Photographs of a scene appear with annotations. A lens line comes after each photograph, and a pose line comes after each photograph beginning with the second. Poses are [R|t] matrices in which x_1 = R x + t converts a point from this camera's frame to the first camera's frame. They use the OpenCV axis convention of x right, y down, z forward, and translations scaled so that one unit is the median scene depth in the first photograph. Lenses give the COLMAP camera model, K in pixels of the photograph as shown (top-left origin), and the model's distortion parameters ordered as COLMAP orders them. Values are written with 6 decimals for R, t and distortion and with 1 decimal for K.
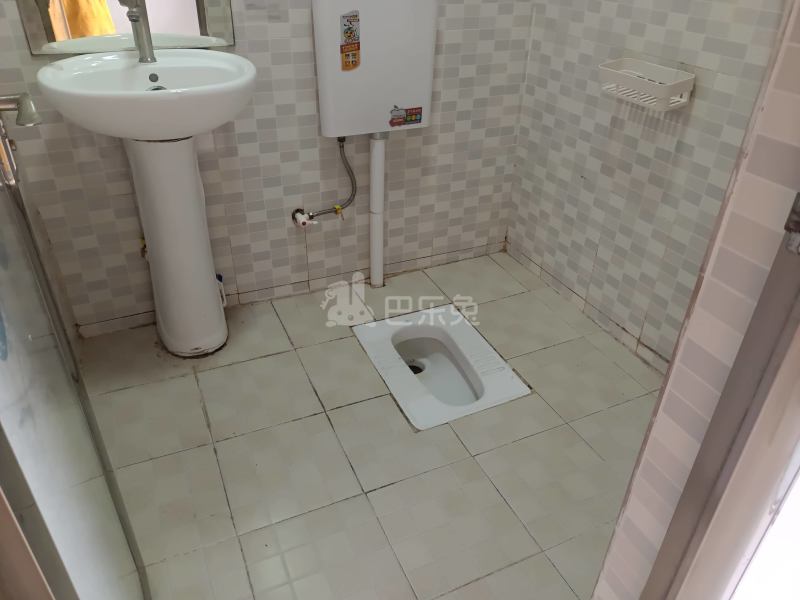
lens RADIAL K [[591.8, 0, 396.8], [0, 591.8, 304.9], [0, 0, 1]] dist [0.088129, -0.136601]
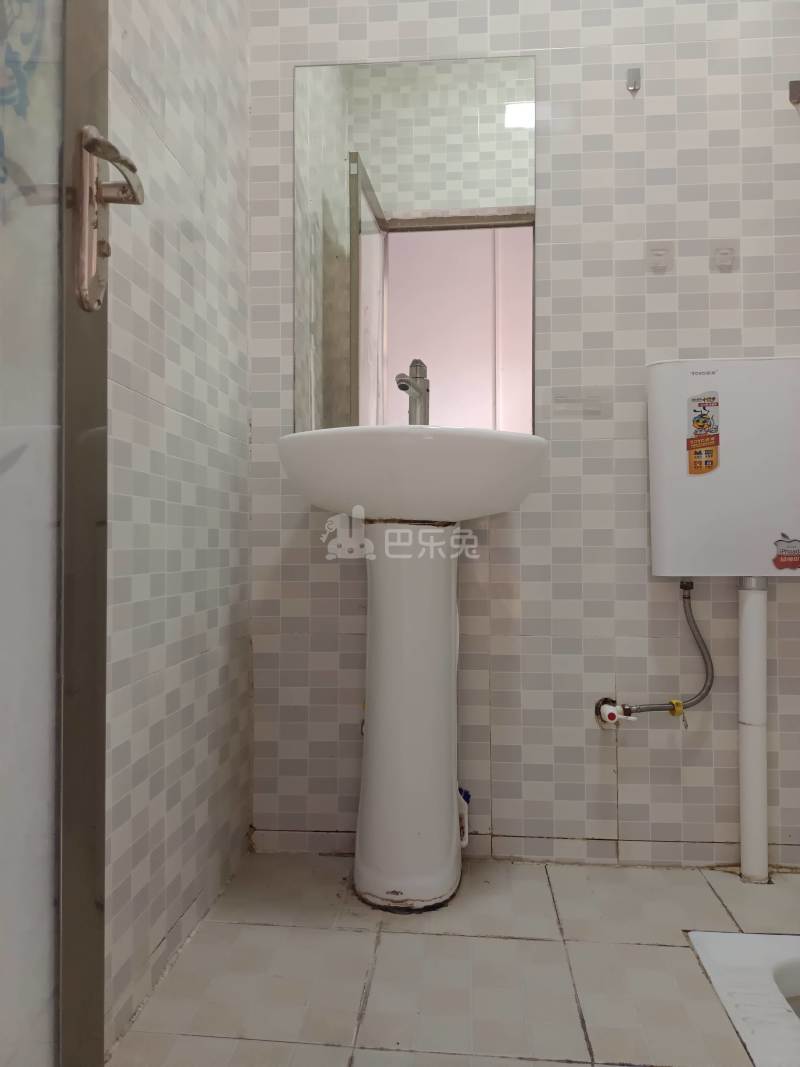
lens RADIAL K [[789.3, 0, 400.0], [0, 789.3, 533.5], [0, 0, 1]] dist [0.088129, -0.136601]
pose [[0.876534, -0.025154, -0.480682, 0.044580], [-0.243358, 0.838439, -0.487645, 0.149199], [0.415288, 0.544415, 0.728799, 0.238964]]
